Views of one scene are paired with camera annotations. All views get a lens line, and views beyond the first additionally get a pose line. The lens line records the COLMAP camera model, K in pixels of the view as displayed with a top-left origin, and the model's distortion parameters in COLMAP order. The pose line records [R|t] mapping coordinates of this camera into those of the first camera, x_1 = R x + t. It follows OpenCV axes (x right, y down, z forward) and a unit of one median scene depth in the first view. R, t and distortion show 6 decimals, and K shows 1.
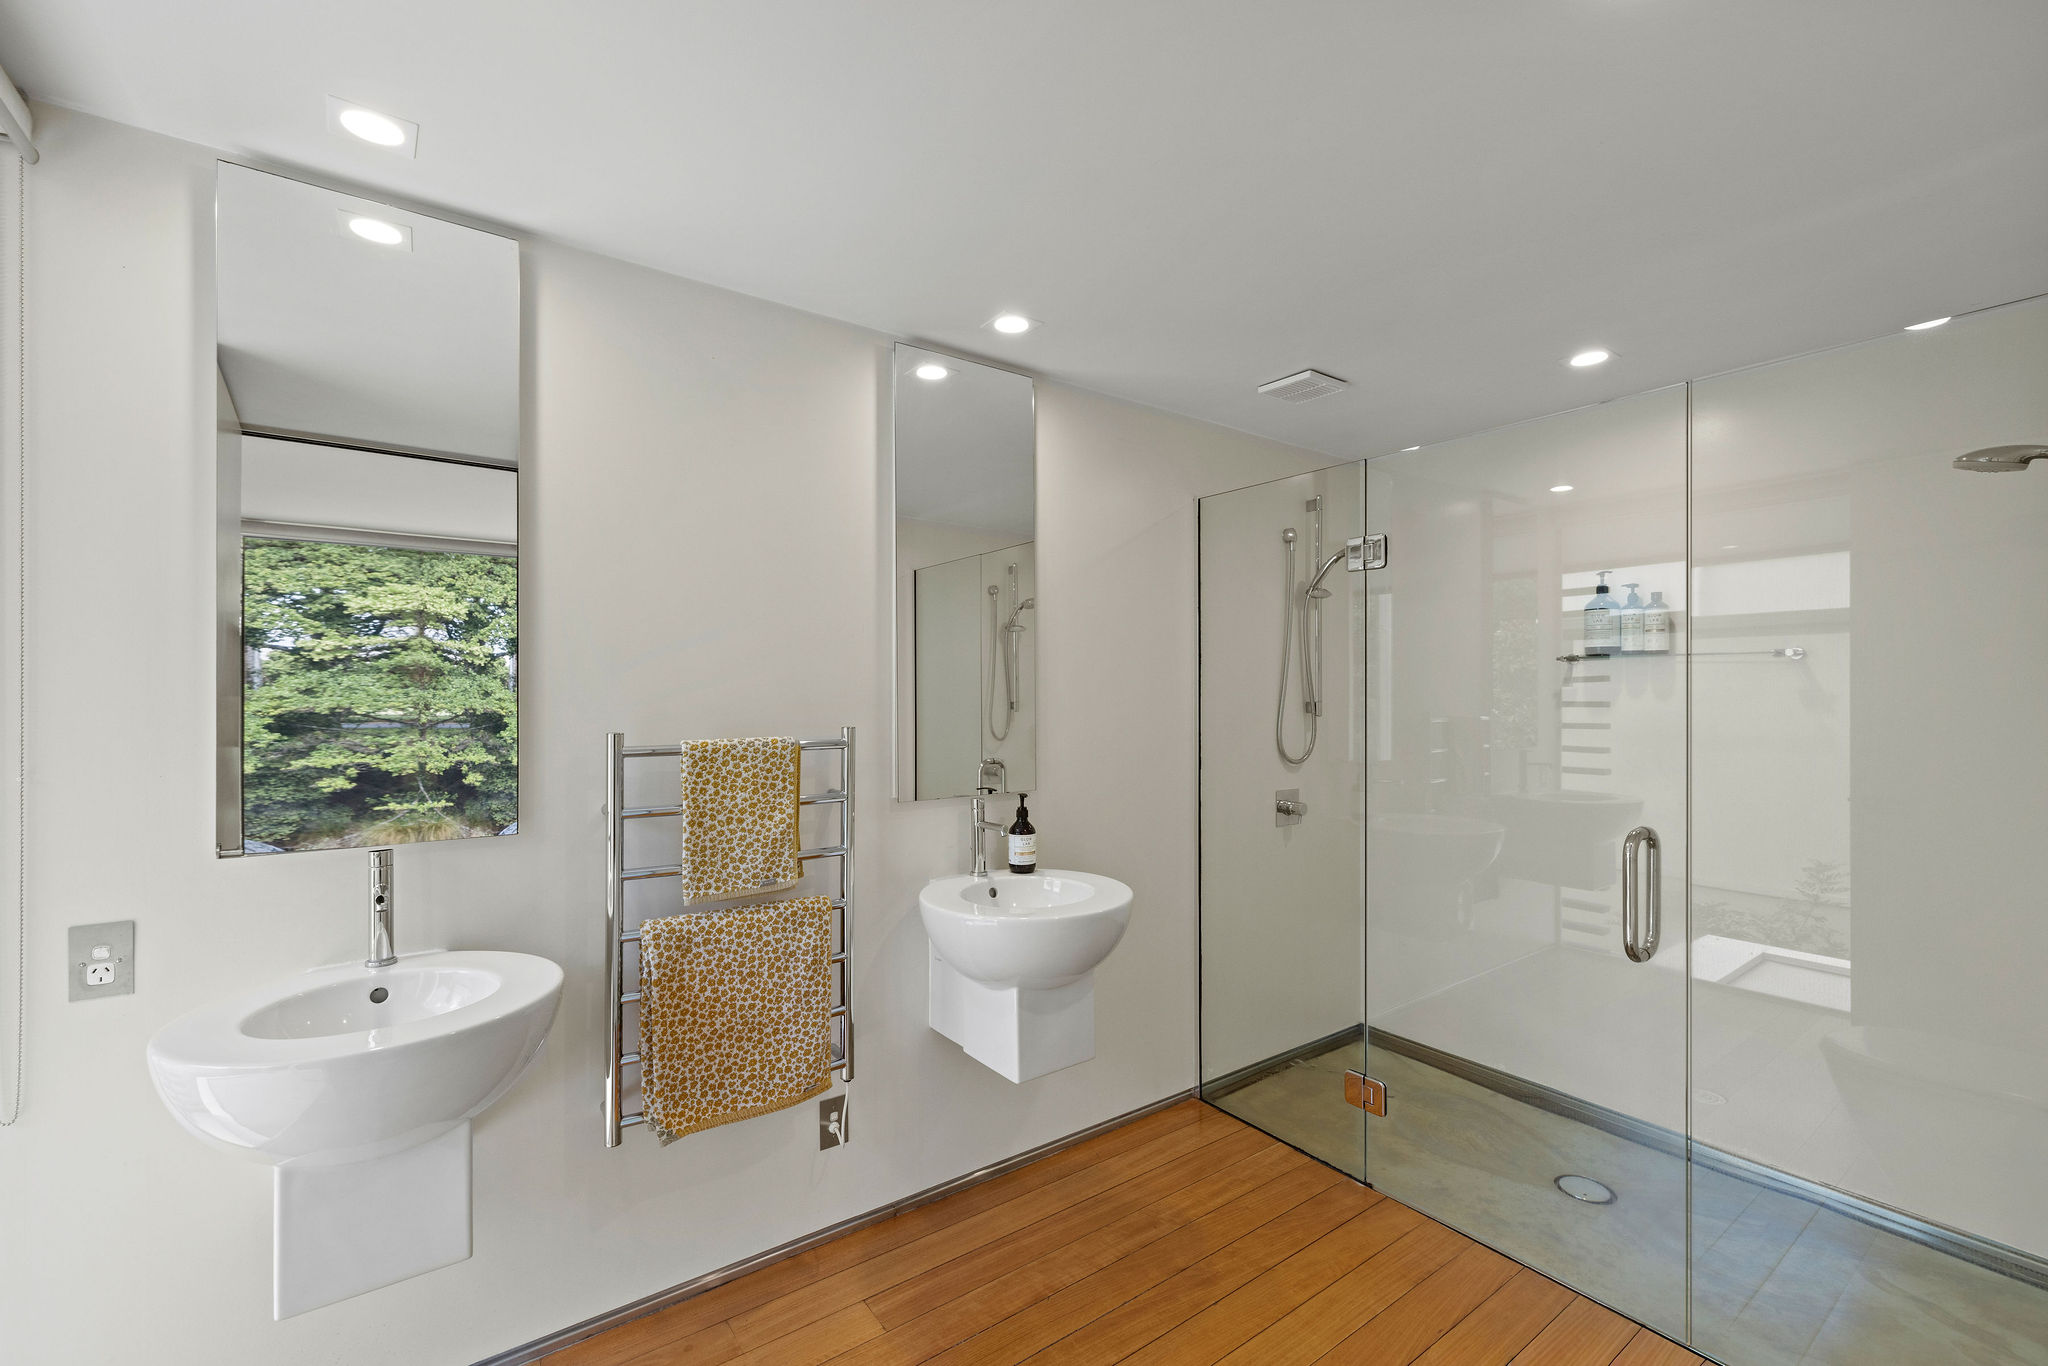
lens RADIAL K [[856.3, 0, 1019.5], [0, 856.3, 686.4], [0, 0, 1]] dist [-0.000024, 0.000398]
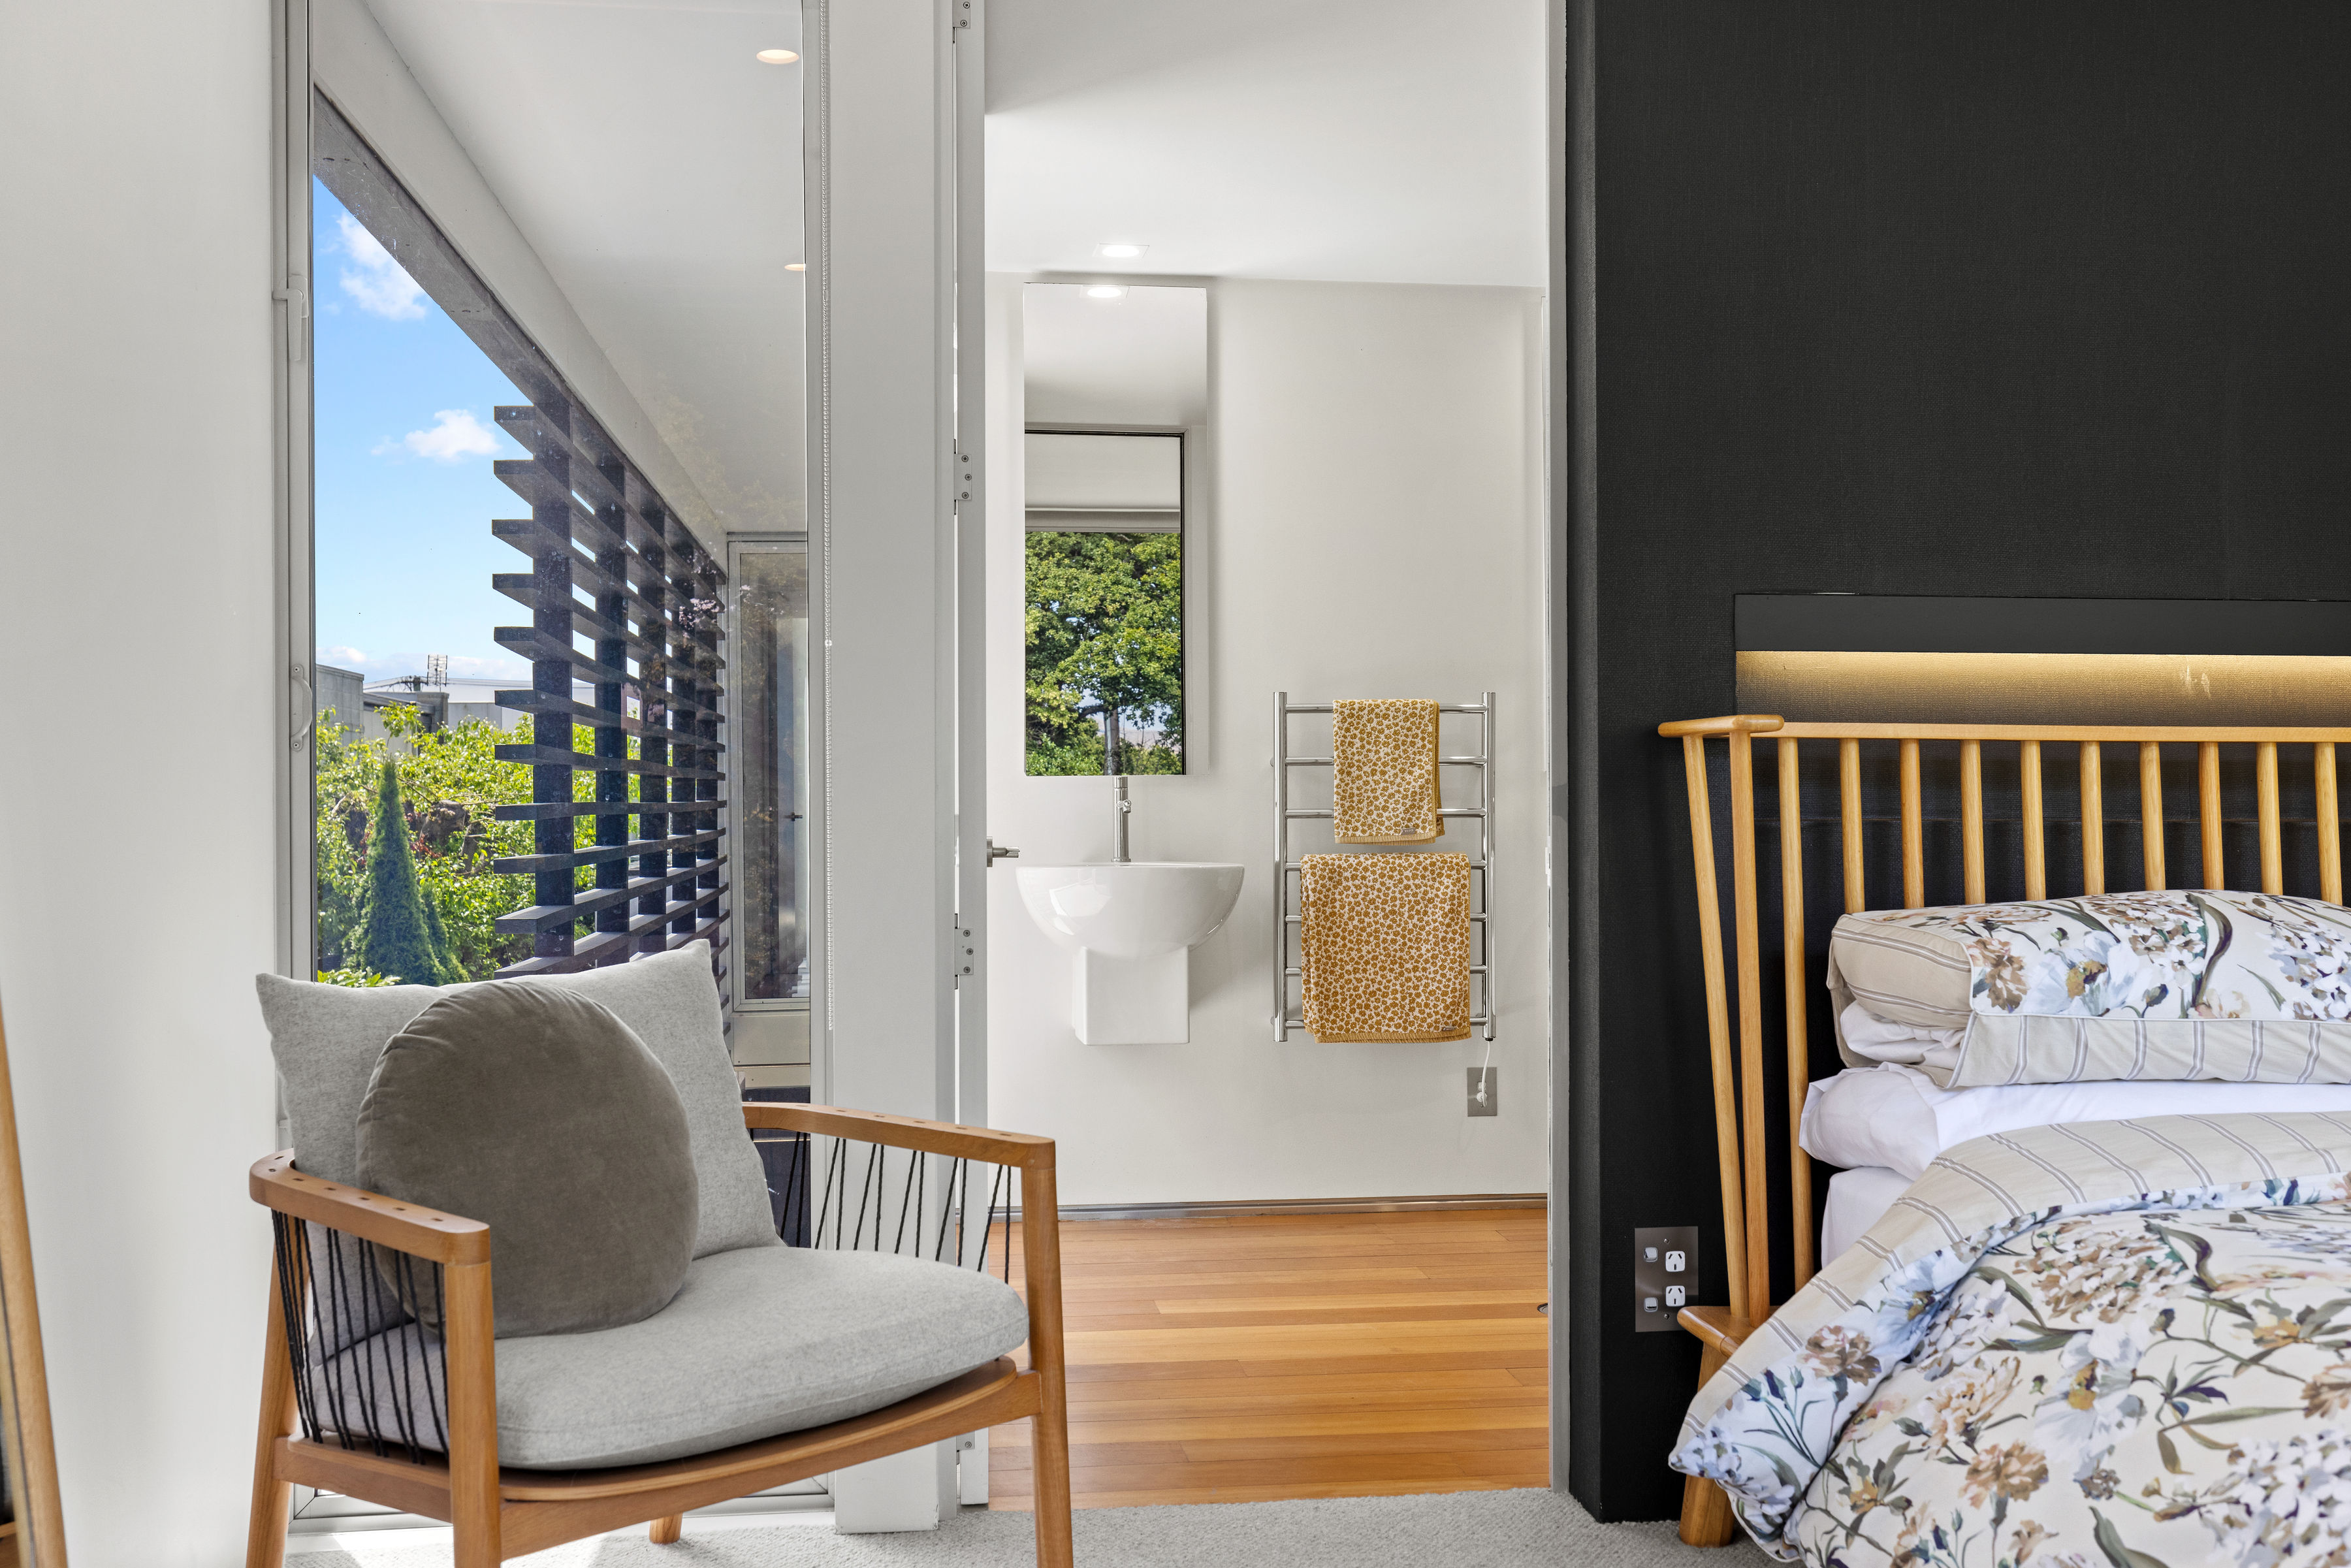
lens RADIAL K [[2087.6, 0, 1175.5], [0, 2087.6, 784.0], [0, 0, 1]] dist [-0.001139, -0.000150]
pose [[0.878830, -0.005525, -0.477104, 0.721213], [0.005498, 0.999984, -0.001453, 0.173707], [0.477104, -0.001346, 0.878846, -1.489240]]
